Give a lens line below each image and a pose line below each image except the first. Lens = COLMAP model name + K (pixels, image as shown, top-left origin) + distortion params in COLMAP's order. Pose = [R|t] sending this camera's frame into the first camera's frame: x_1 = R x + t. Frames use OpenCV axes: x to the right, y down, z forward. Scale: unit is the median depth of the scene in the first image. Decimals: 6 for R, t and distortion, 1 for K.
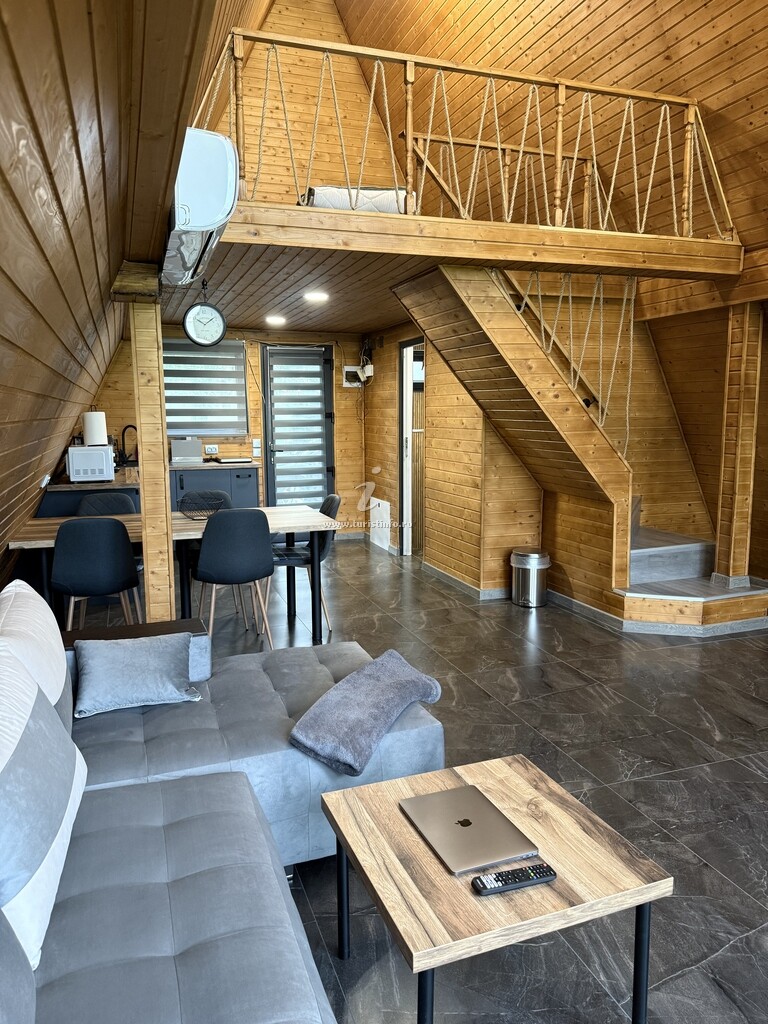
lens RADIAL K [[725.0, 0, 377.4], [0, 725.0, 515.7], [0, 0, 1]] dist [0.114096, -0.170841]
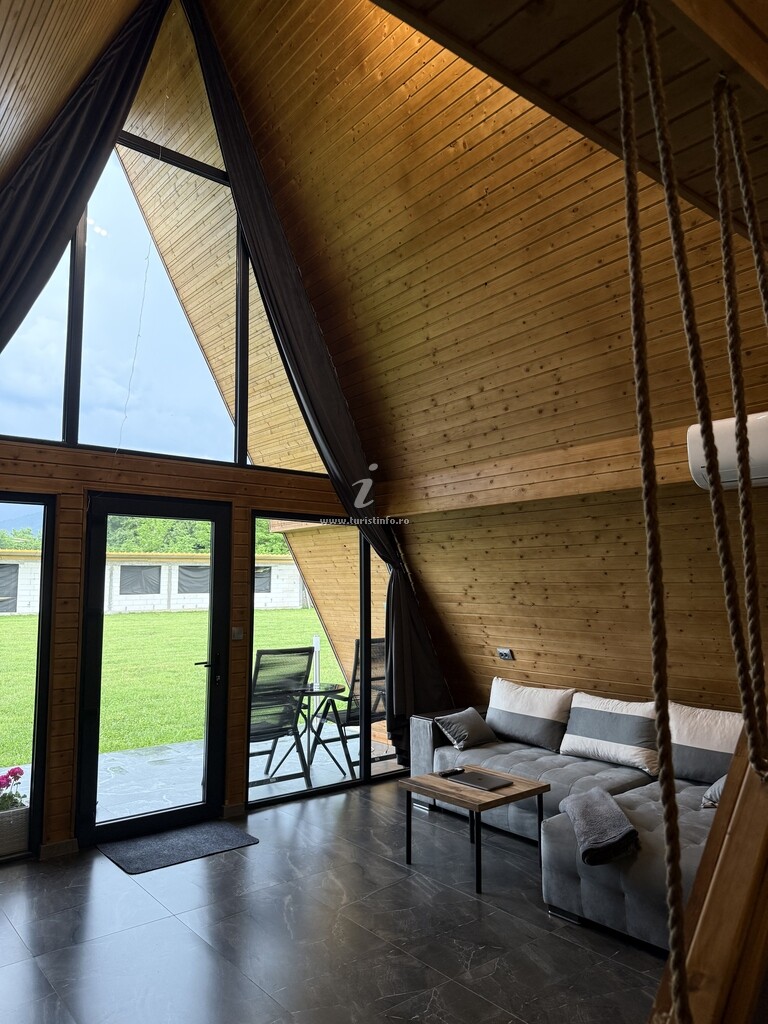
lens RADIAL K [[725.0, 0, 377.4], [0, 725.0, 515.7], [0, 0, 1]] dist [0.114096, -0.170841]
pose [[-0.944421, -0.023415, -0.327905, 1.118809], [-0.041049, 0.998053, 0.046958, -0.489230], [0.326167, 0.057808, -0.943543, 2.791531]]
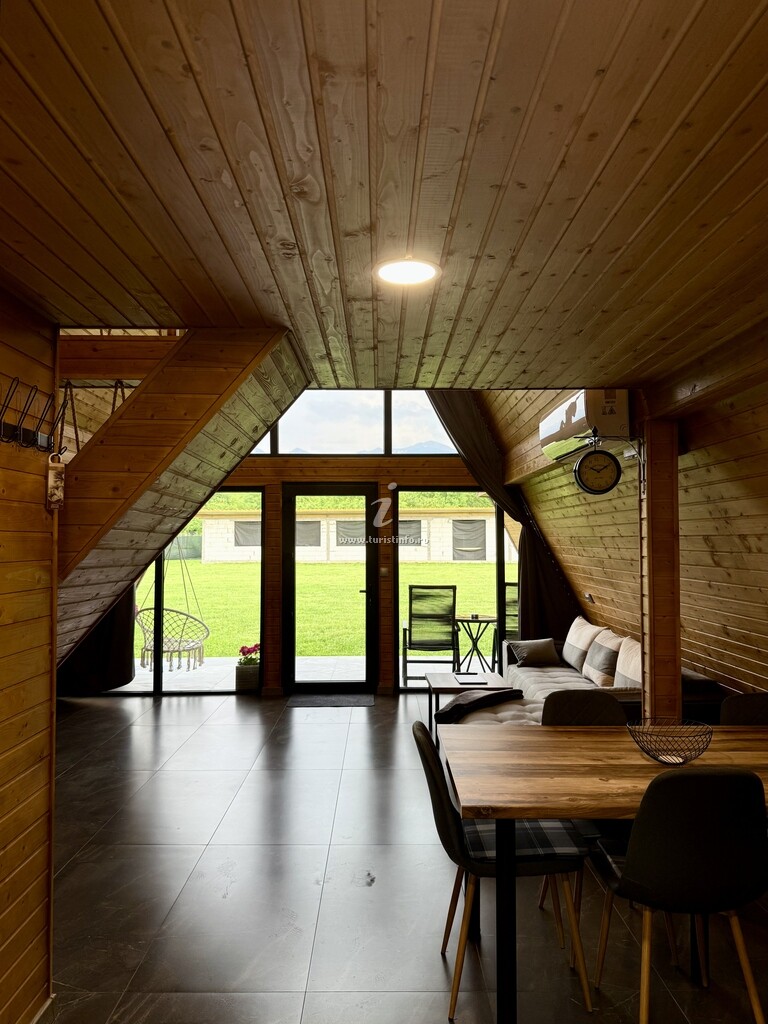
lens RADIAL K [[725.0, 0, 377.4], [0, 725.0, 515.7], [0, 0, 1]] dist [0.114096, -0.170841]
pose [[-0.941937, 0.013654, 0.335513, -0.544611], [0.054375, 0.992188, 0.112276, -0.648276], [-0.331359, 0.124001, -0.935321, 3.724834]]
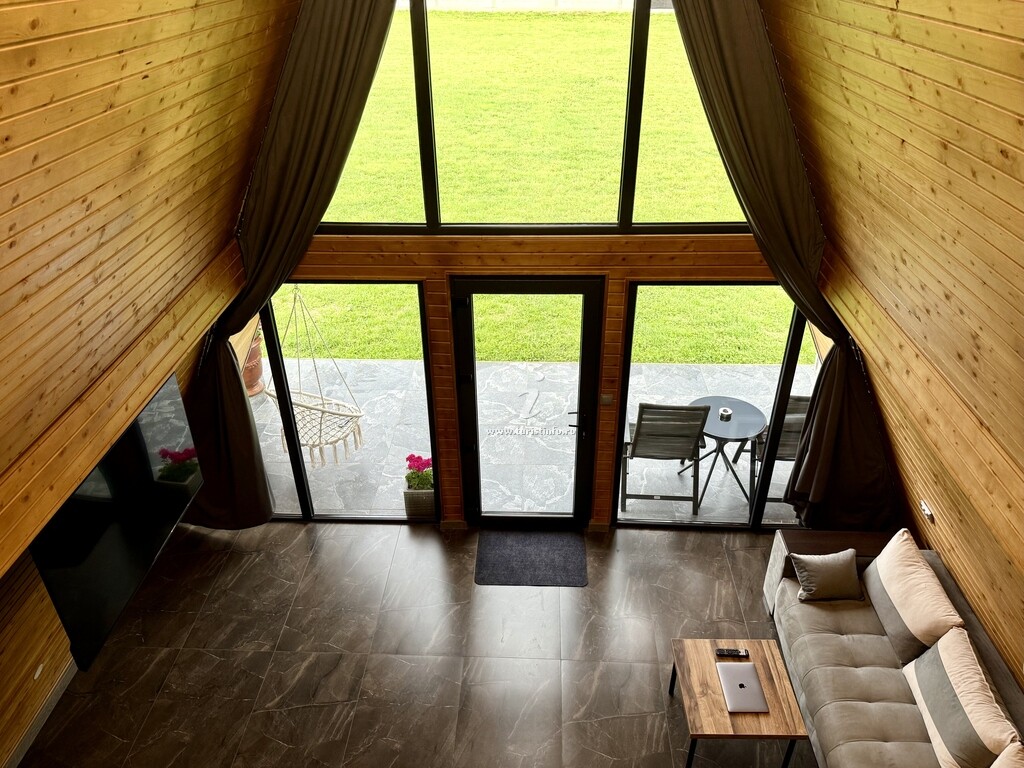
lens RADIAL K [[725.0, 0, 512.0], [0, 725.0, 384.0], [0, 0, 1]] dist [0.114096, -0.170841]
pose [[-0.924703, -0.186512, 0.331869, 0.173942], [0.070126, 0.773387, 0.630044, -1.636752], [-0.374174, 0.605876, -0.702074, 2.080008]]
